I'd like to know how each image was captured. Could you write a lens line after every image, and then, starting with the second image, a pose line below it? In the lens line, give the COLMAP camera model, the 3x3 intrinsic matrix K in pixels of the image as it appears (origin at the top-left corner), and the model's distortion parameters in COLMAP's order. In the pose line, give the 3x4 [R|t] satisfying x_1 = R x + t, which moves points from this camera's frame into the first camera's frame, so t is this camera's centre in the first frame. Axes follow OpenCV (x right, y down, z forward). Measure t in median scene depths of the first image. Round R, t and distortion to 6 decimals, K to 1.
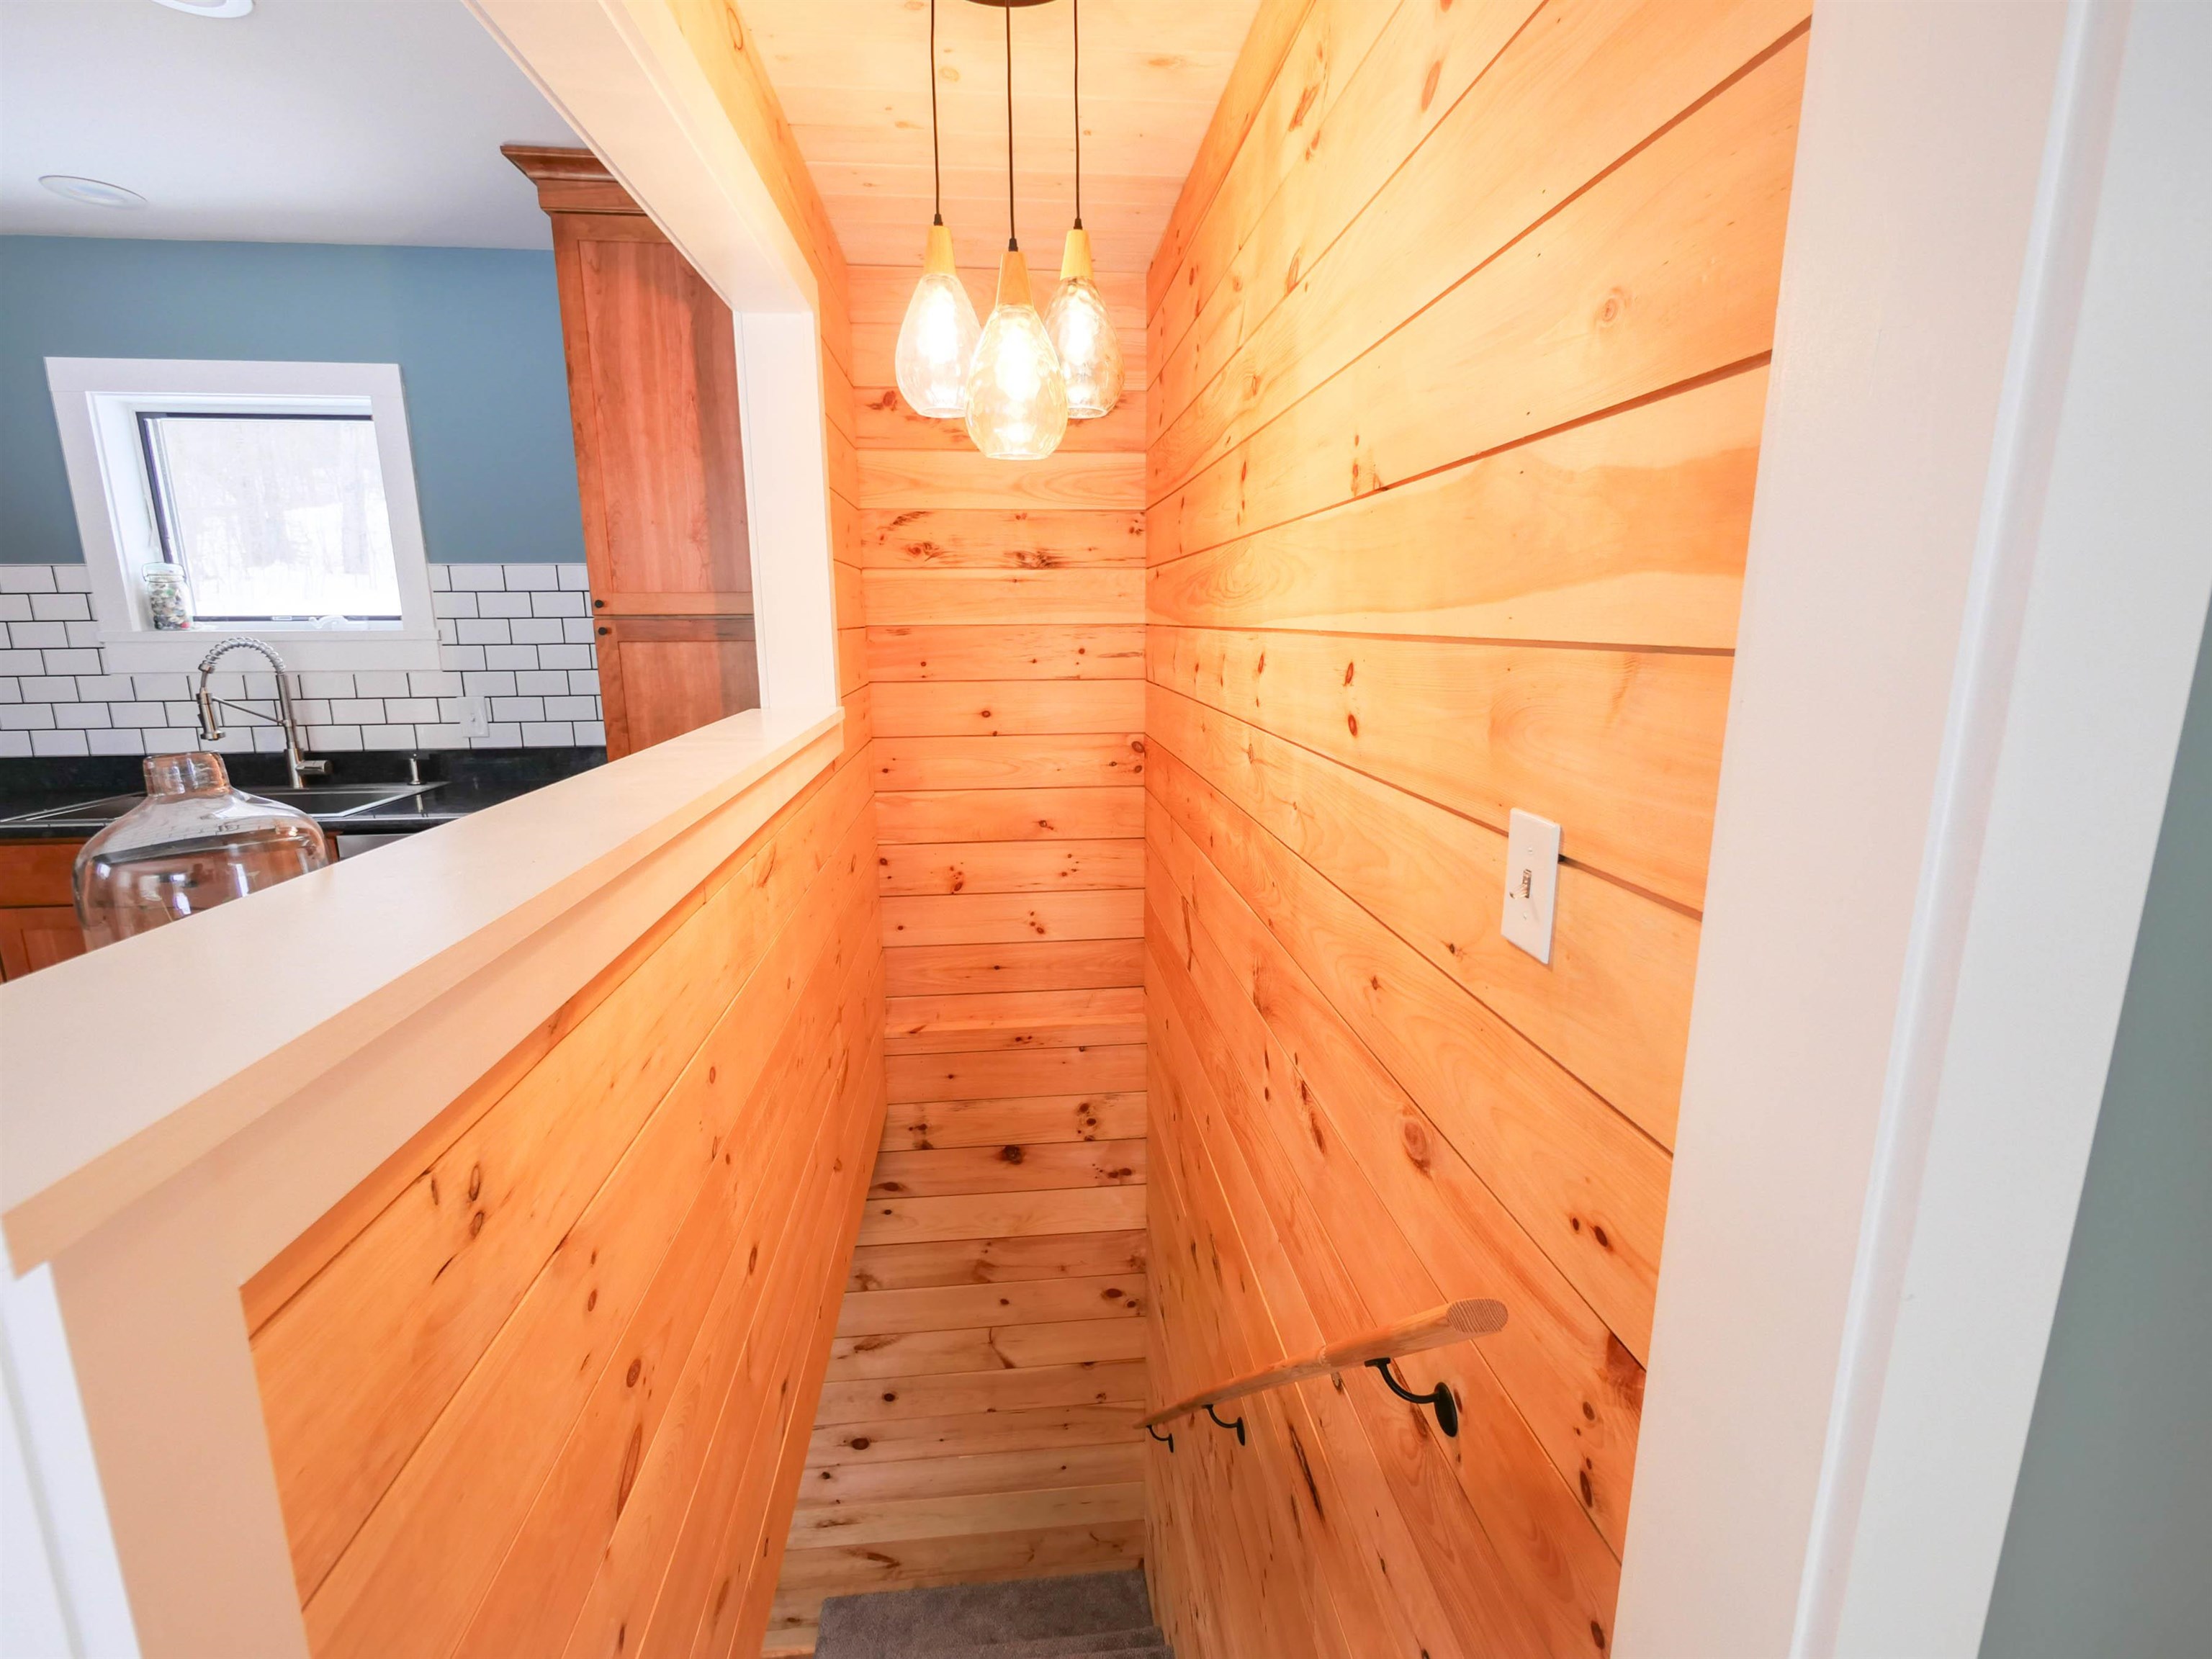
lens RADIAL K [[1021.1, 0, 1106.0], [0, 1021.1, 829.5], [0, 0, 1]] dist [-0.002513, -0.000221]
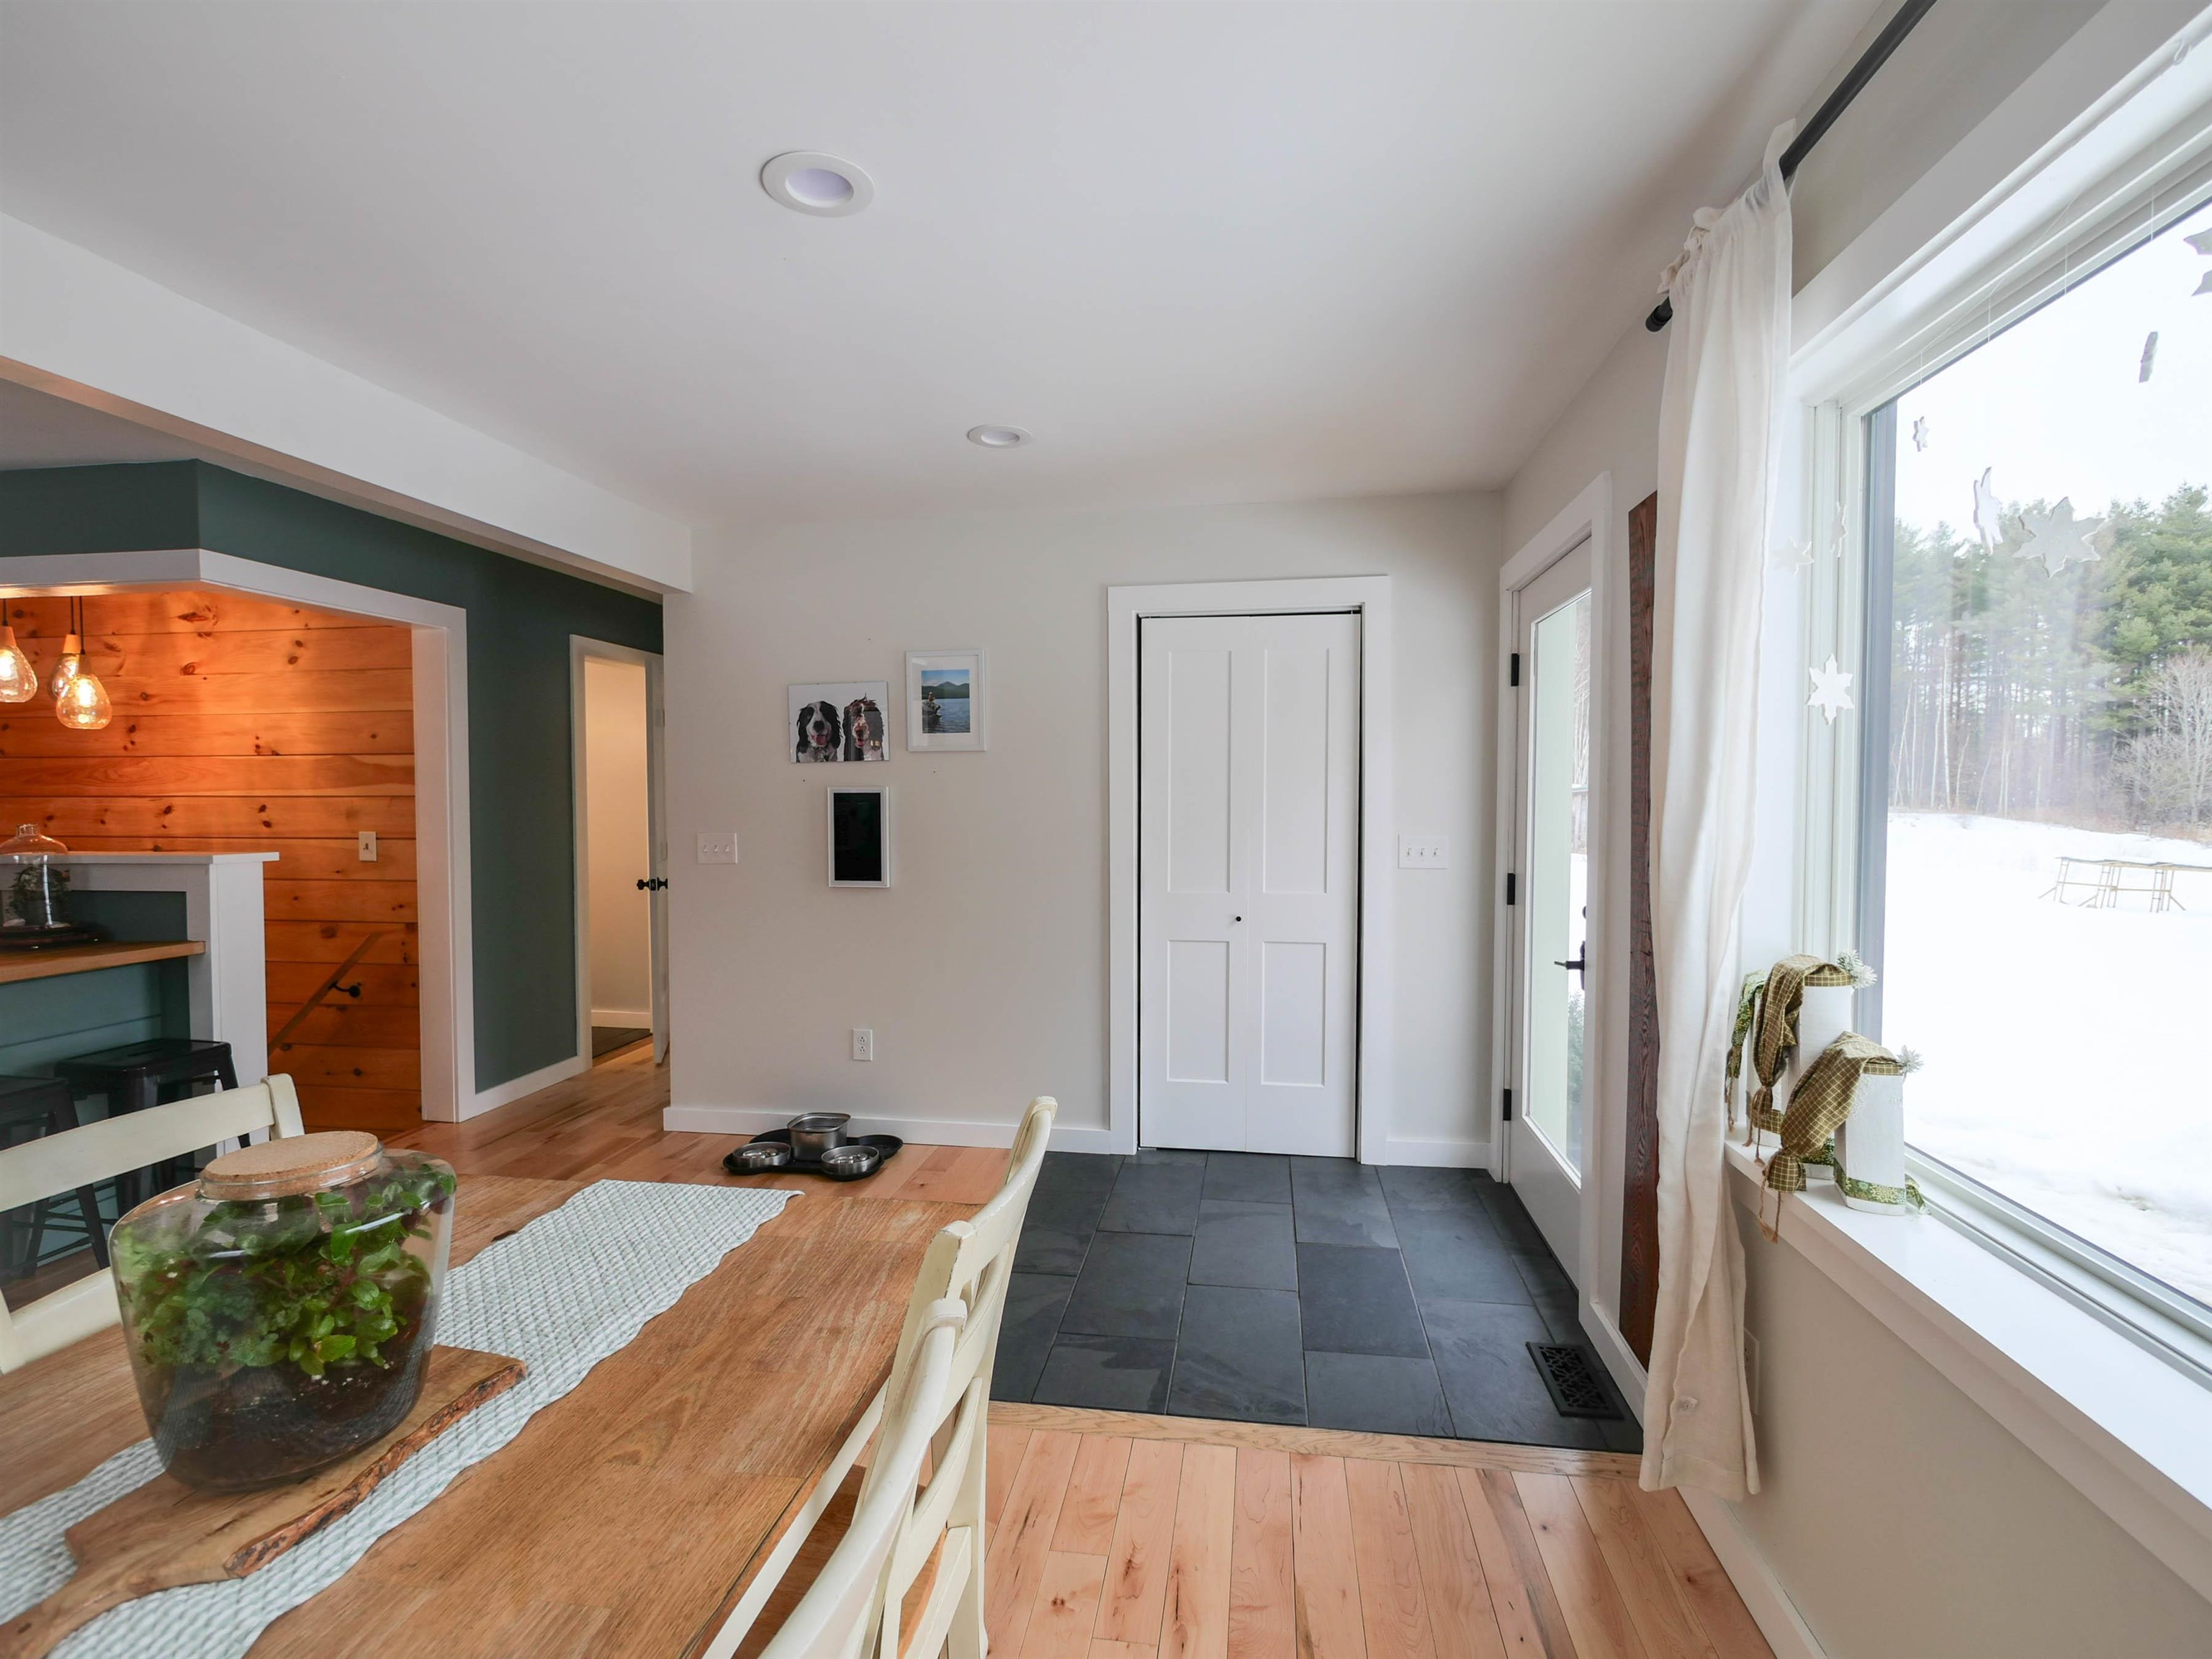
lens RADIAL K [[1036.9, 0, 1106.0], [0, 1036.9, 829.5], [0, 0, 1]] dist [-0.004486, 0.000503]
pose [[0.250604, -0.030082, 0.967622, -1.004605], [0.196401, 0.980312, -0.020389, 0.222821], [-0.947958, 0.195152, 0.251579, -1.033630]]
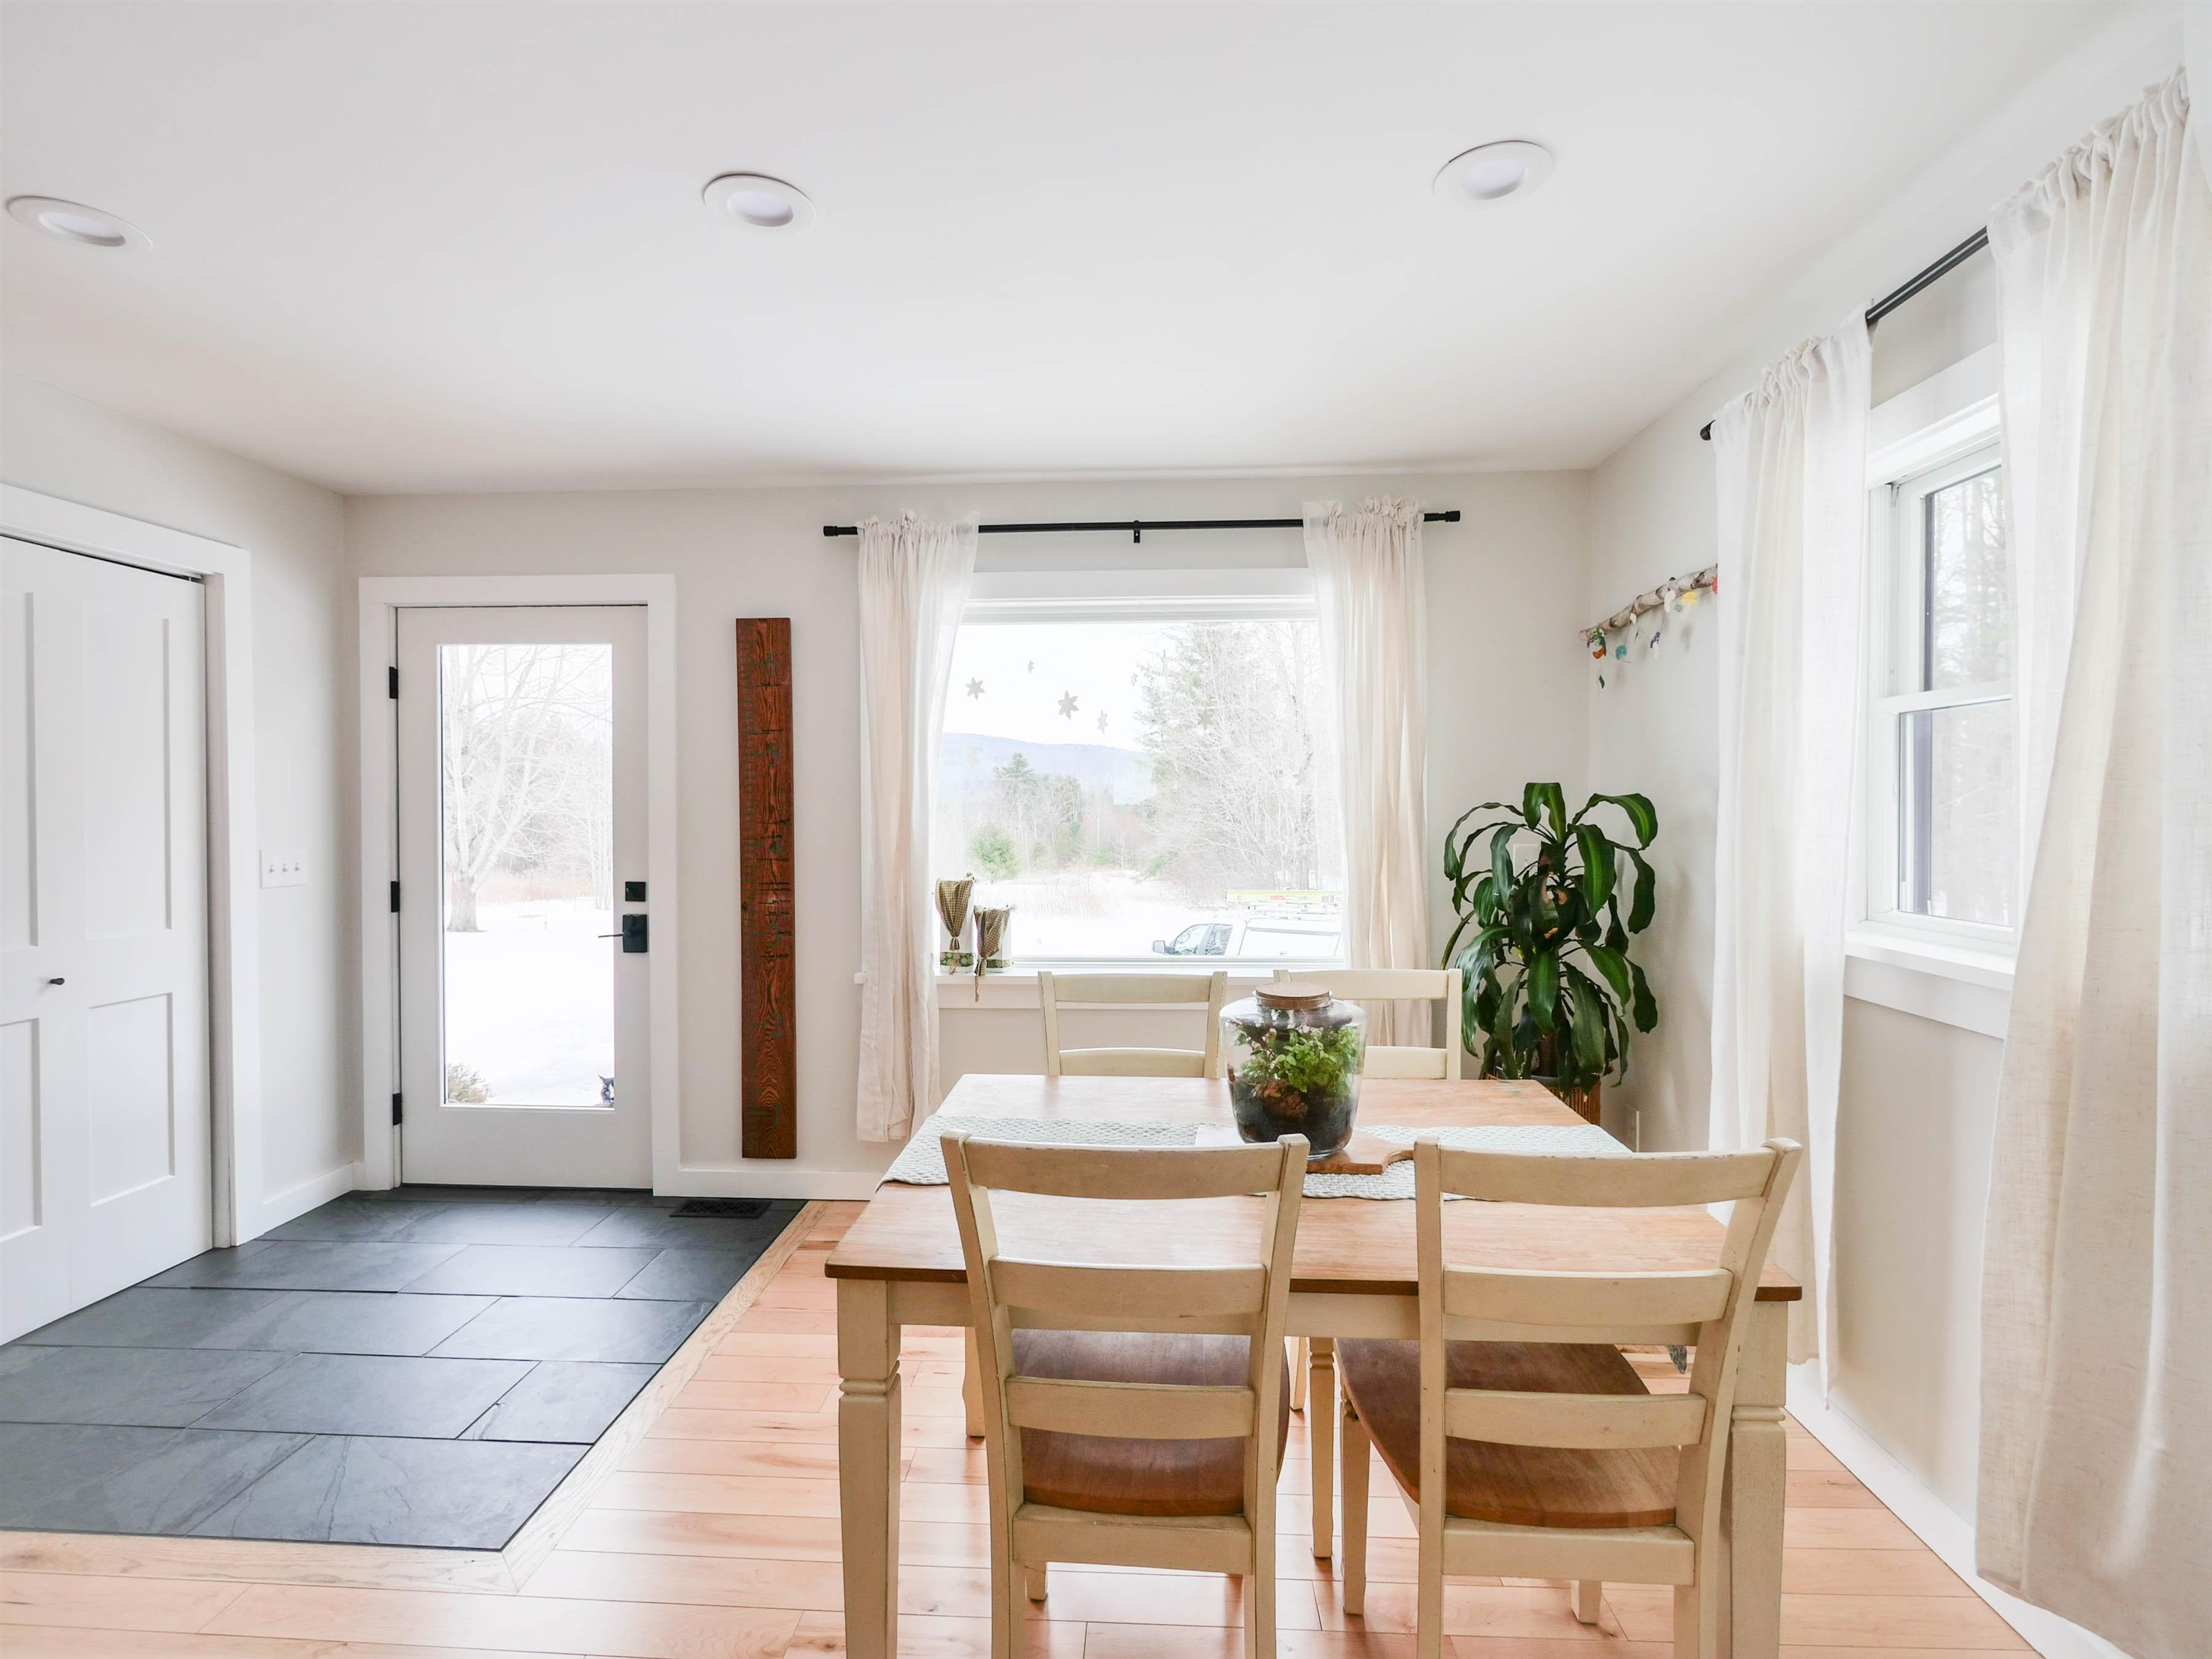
lens RADIAL K [[1021.1, 0, 1106.0], [0, 1021.1, 829.5], [0, 0, 1]] dist [-0.002513, -0.000221]
pose [[-0.988332, 0.001232, 0.152312, -0.753102], [0.035348, 0.974522, 0.221489, 0.048555], [-0.148159, 0.224289, -0.963194, -0.167442]]
